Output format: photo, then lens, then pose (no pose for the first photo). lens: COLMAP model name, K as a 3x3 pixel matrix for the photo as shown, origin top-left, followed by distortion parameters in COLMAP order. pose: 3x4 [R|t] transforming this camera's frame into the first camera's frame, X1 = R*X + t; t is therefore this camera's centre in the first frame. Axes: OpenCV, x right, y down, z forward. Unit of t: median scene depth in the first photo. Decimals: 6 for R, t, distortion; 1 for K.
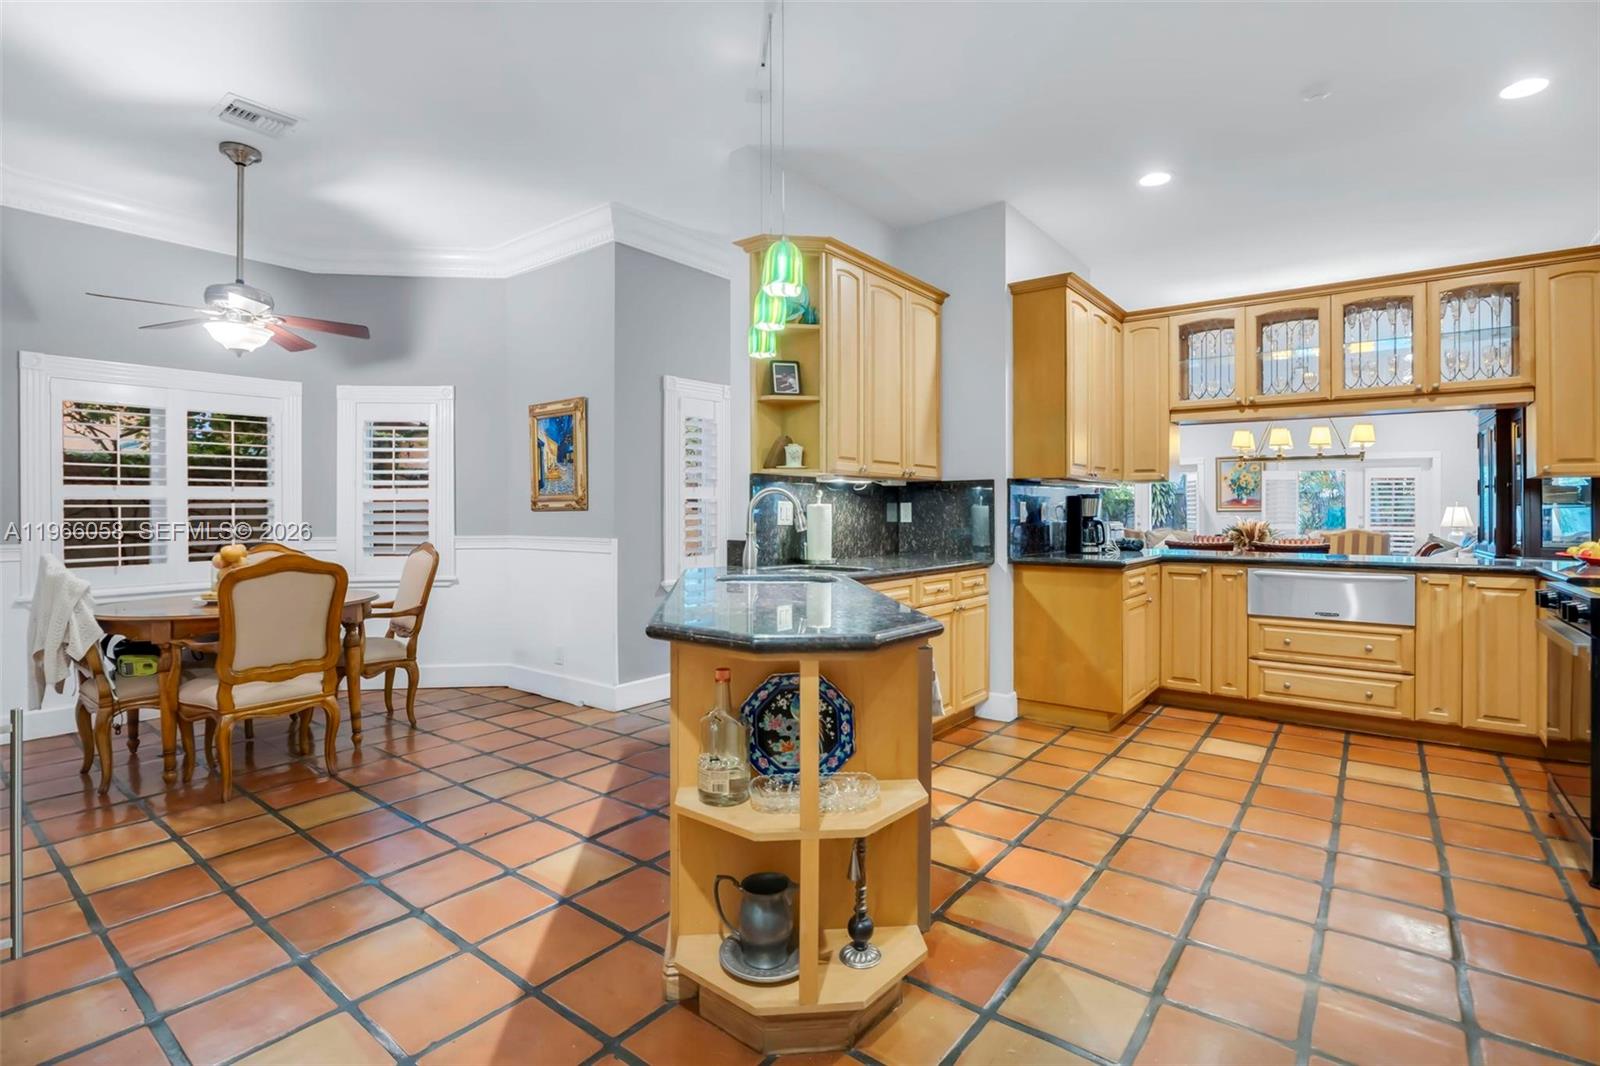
lens RADIAL K [[754.8, 0, 810.2], [0, 754.8, 516.0], [0, 0, 1]] dist [-0.022286, 0.004191]
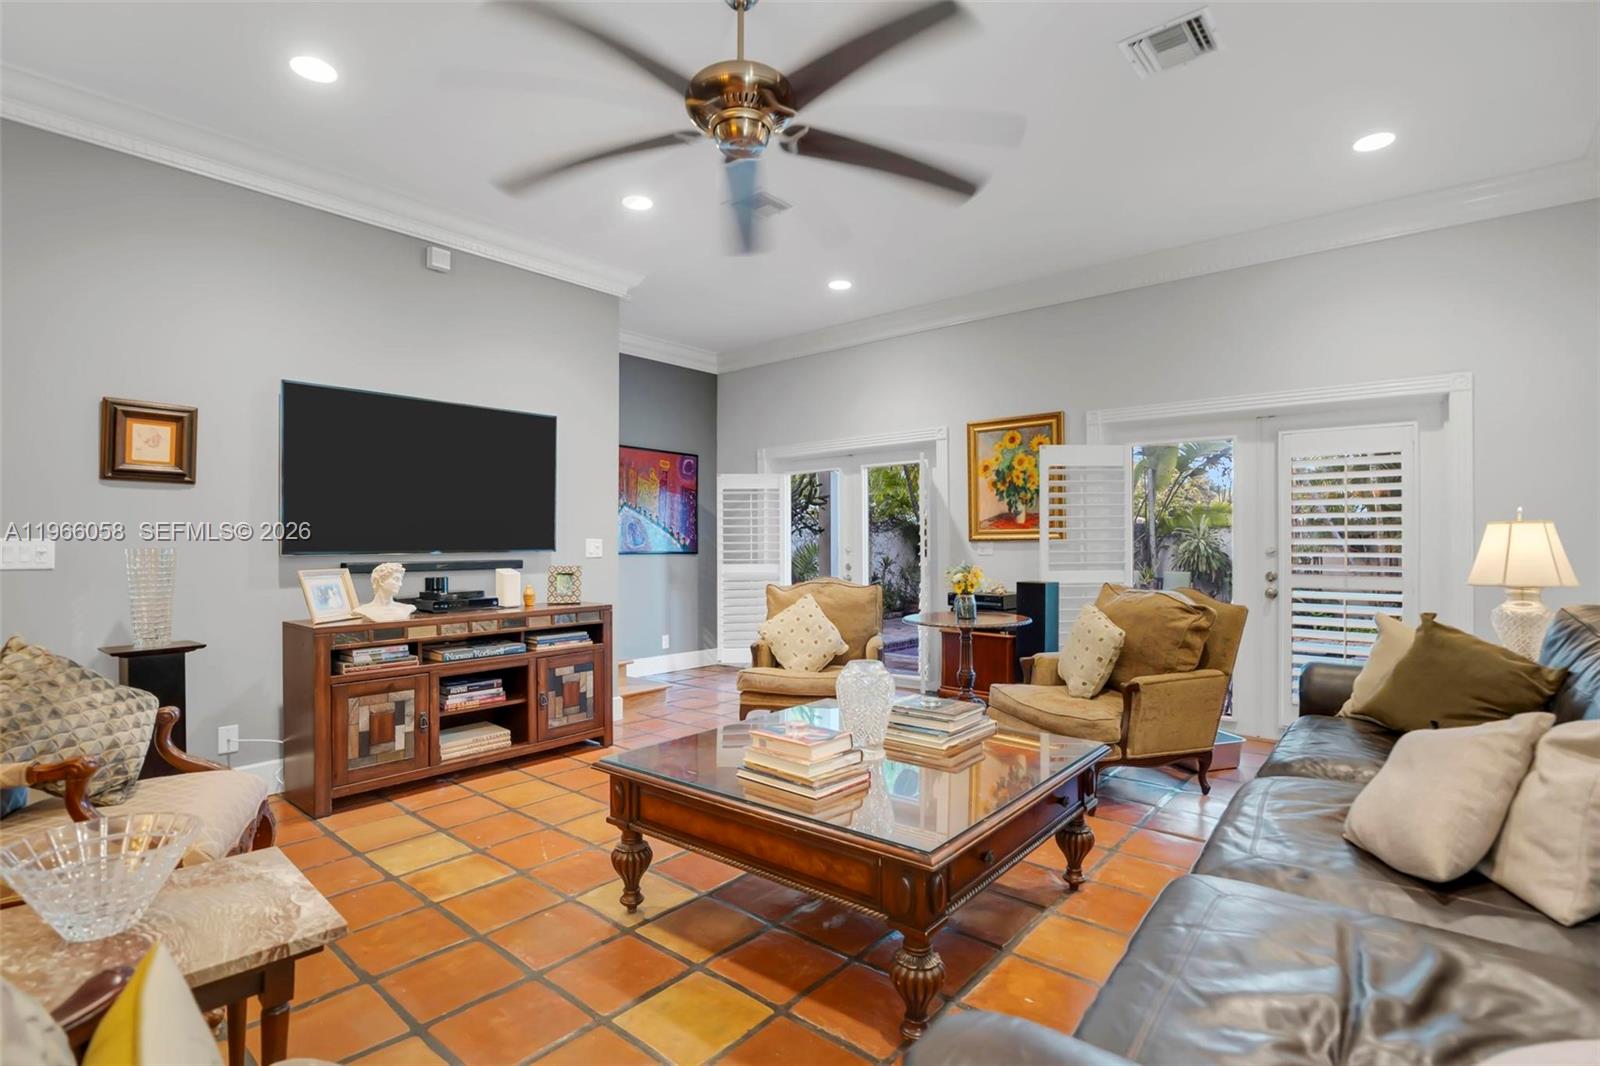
lens RADIAL K [[754.8, 0, 805.6], [0, 754.8, 536.5], [0, 0, 1]] dist [-0.022286, 0.004191]
pose [[0.998635, -0.000278, -0.052230, 0.476798], [-0.000719, 0.999818, -0.019055, -0.000161], [0.052225, 0.019067, 0.998453, 0.548098]]
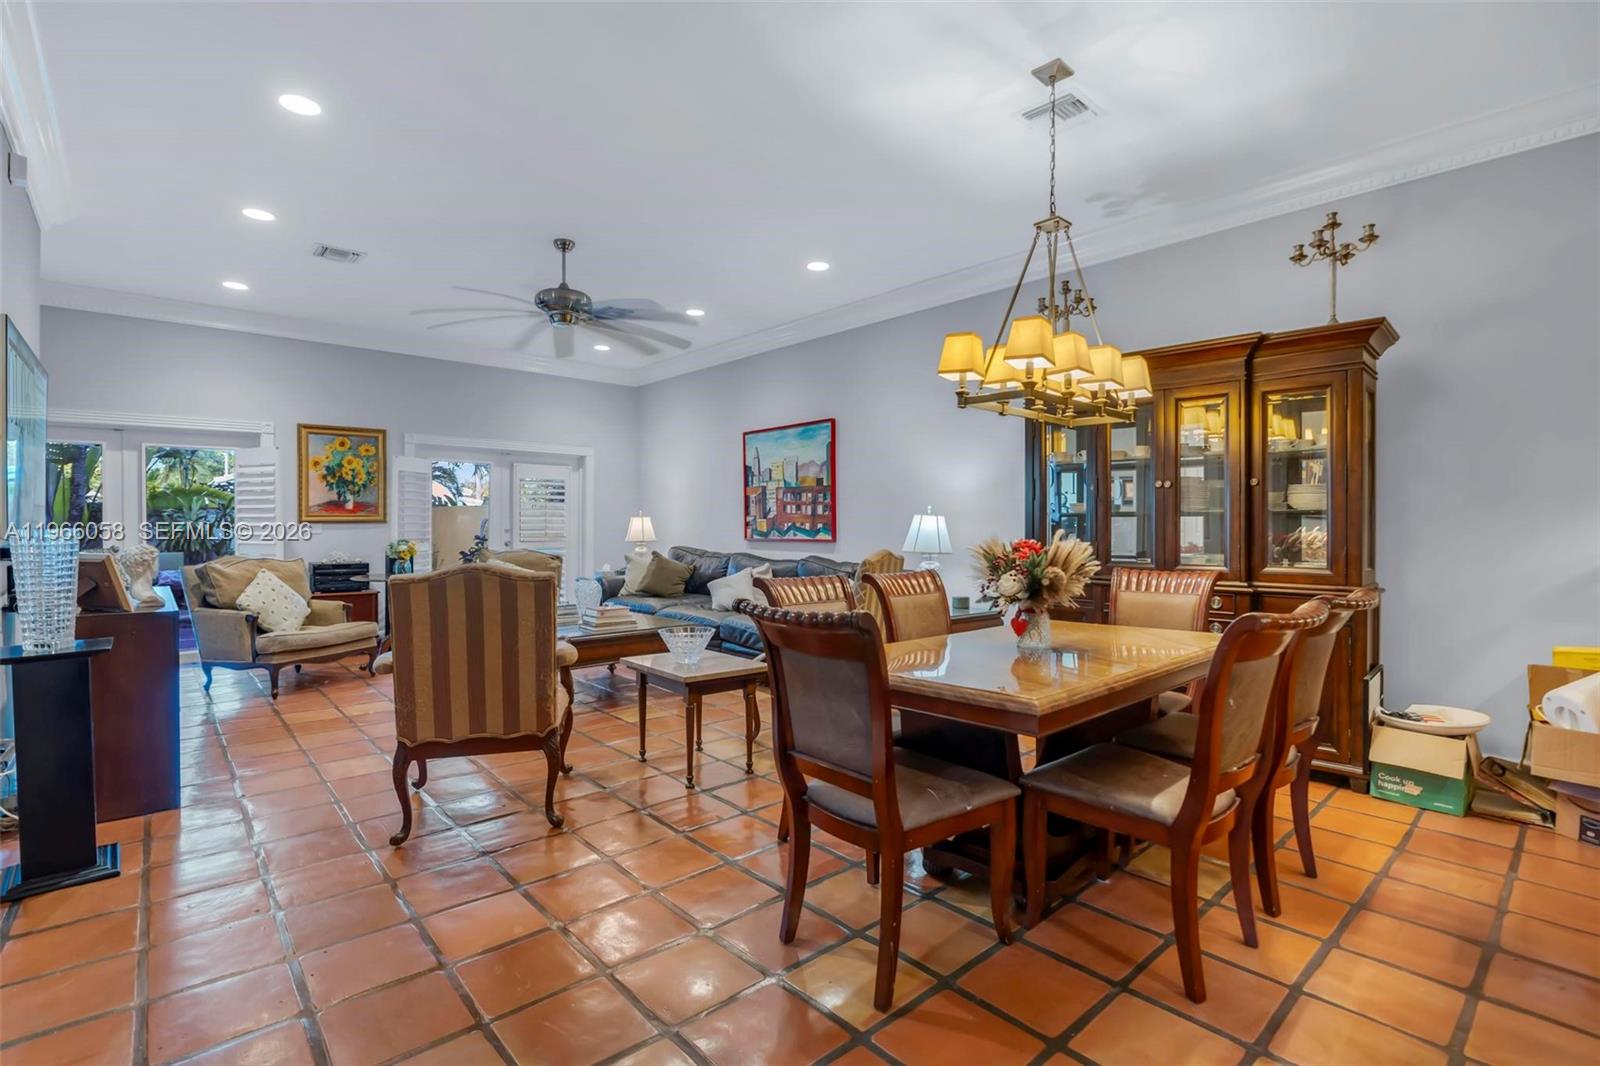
lens RADIAL K [[754.8, 0, 792.5], [0, 754.8, 530.0], [0, 0, 1]] dist [-0.022286, 0.004191]
pose [[0.194664, -0.006129, 0.980851, 0.075835], [0.009153, 0.999948, 0.004432, 0.000131], [-0.980827, 0.008115, 0.194710, 0.551731]]
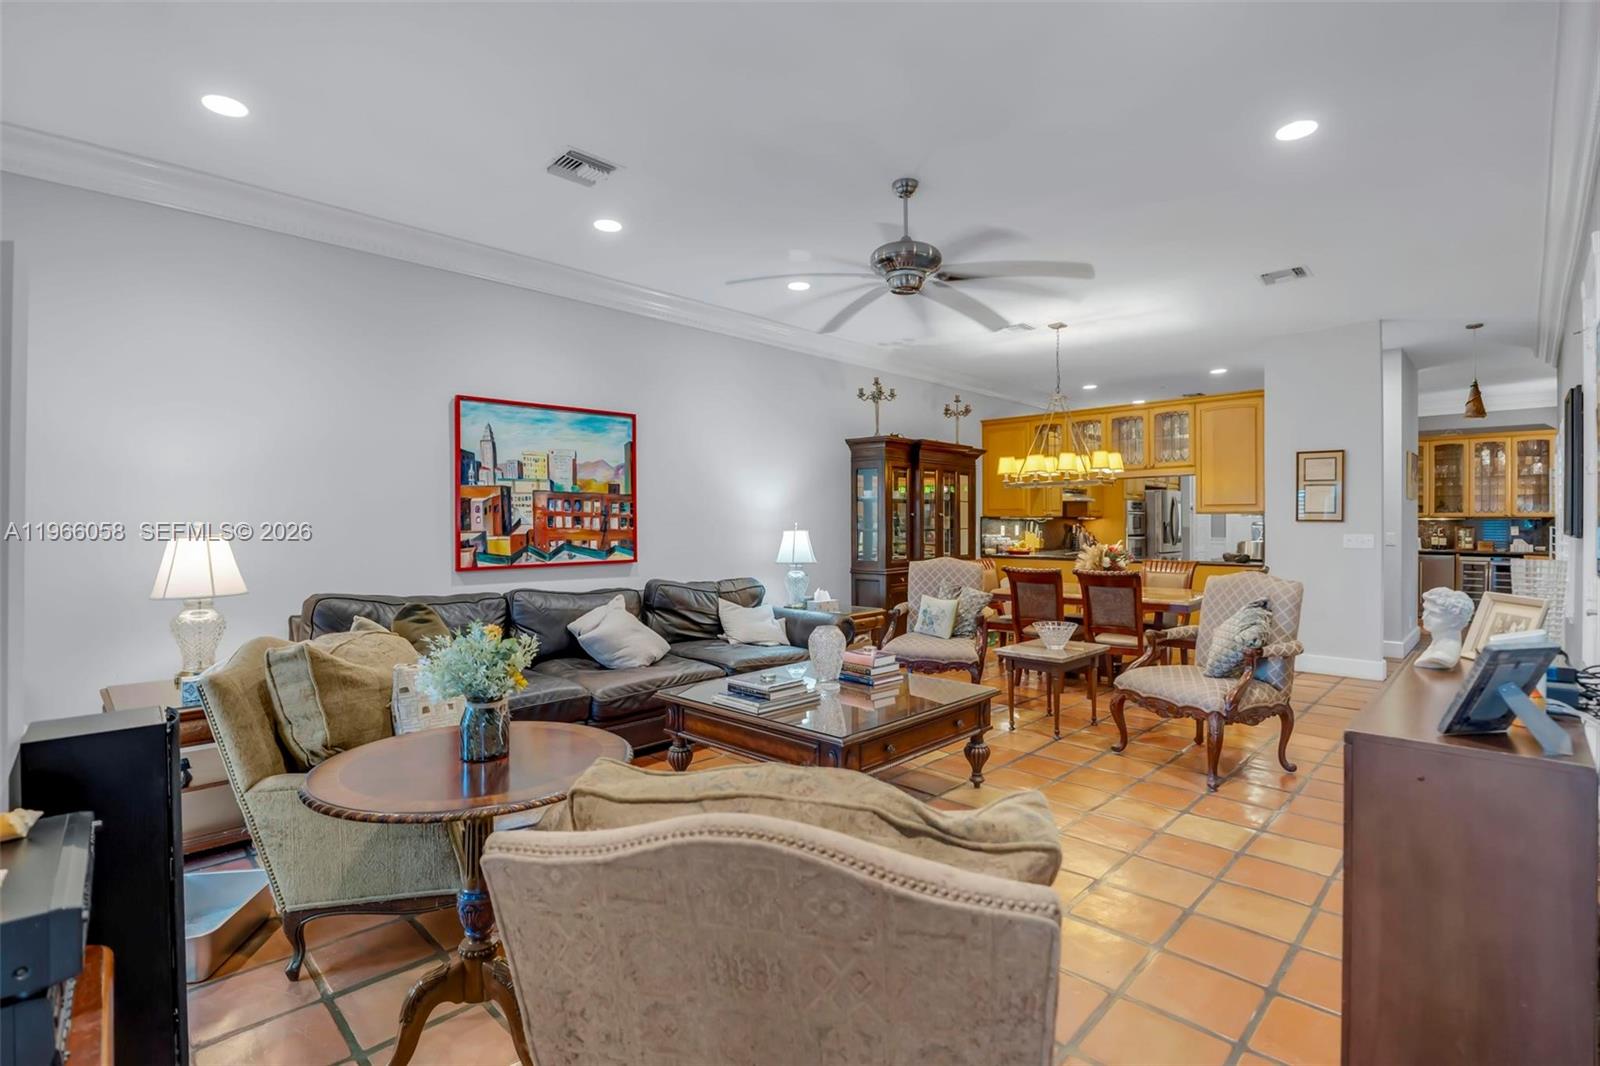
lens RADIAL K [[754.8, 0, 836.4], [0, 754.8, 524.6], [0, 0, 1]] dist [-0.022286, 0.004191]
pose [[-0.996219, 0.002475, 0.086844, 0.455525], [0.003722, 0.999892, 0.014200, -0.017275], [-0.086799, 0.014470, -0.996121, 1.072295]]
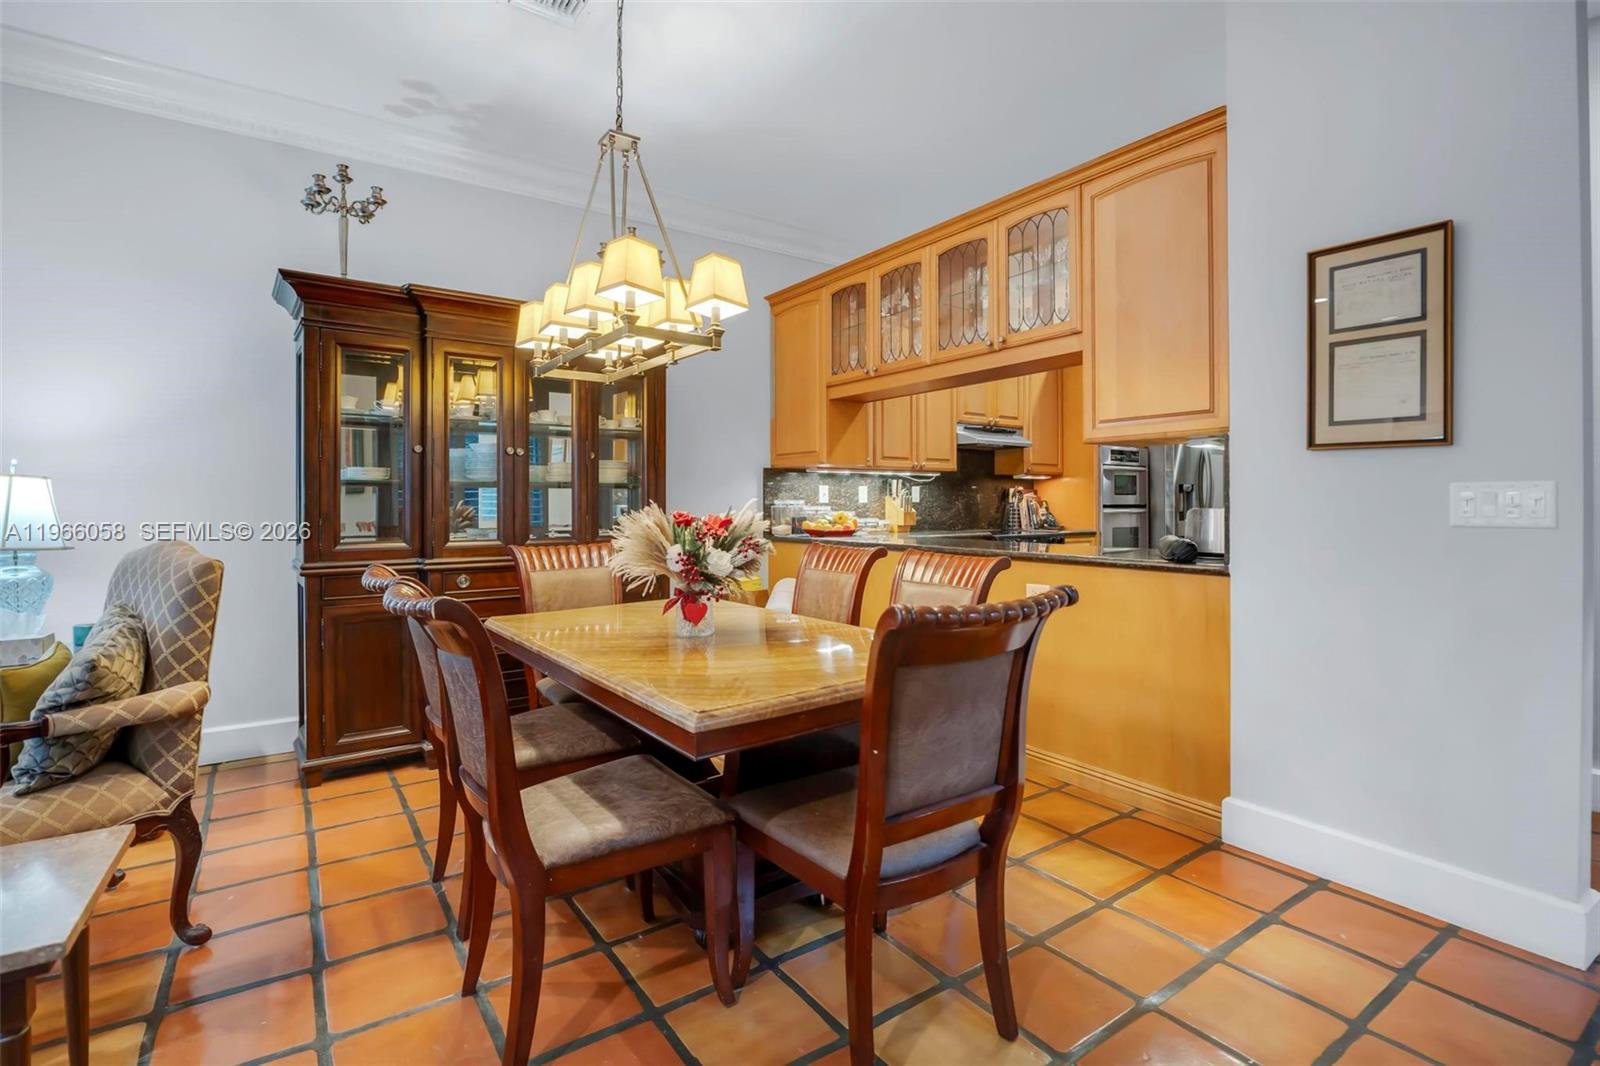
lens RADIAL K [[754.8, 0, 823.0], [0, 754.8, 502.8], [0, 0, 1]] dist [-0.022286, 0.004191]
pose [[-0.959268, -0.000035, 0.282498, 0.227608], [0.003218, 0.999934, 0.011050, 0.000677], [-0.282480, 0.011509, -0.959204, 0.708504]]
